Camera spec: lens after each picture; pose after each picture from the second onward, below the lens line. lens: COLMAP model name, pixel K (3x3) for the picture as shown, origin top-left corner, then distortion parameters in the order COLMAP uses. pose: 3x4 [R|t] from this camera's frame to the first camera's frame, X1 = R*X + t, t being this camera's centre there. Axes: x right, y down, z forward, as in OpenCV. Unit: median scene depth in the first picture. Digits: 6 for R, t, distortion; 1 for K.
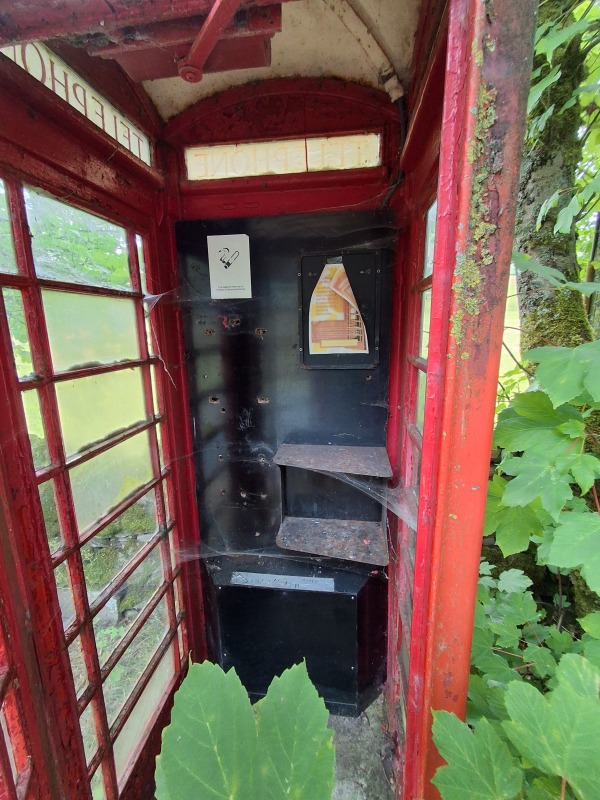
lens RADIAL K [[364.3, 0, 305.3], [0, 364.3, 396.2], [0, 0, 1]] dist [0.001381, -0.000014]
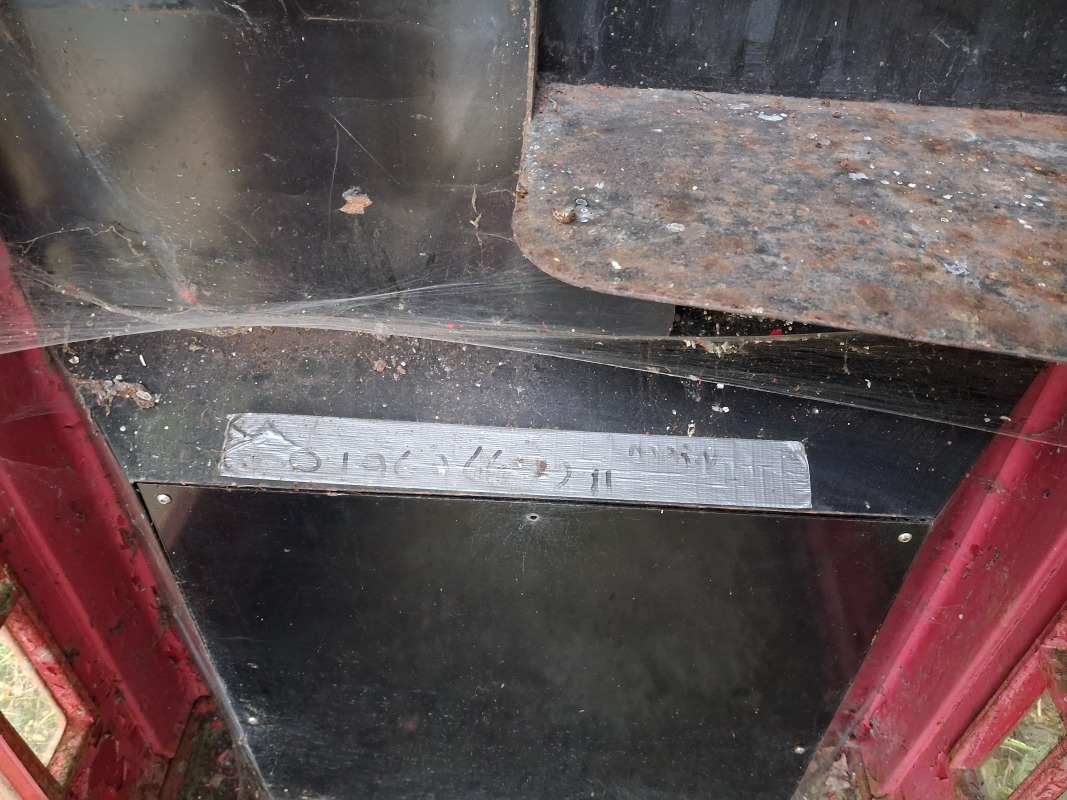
lens RADIAL K [[823.5, 0, 536.6], [0, 823.5, 398.4], [0, 0, 1]] dist [0.071850, 0.006695]
pose [[0.994391, -0.023987, 0.103012, -0.107809], [-0.030567, 0.867211, 0.497003, 0.315226], [-0.101255, -0.497364, 0.861613, 0.752149]]
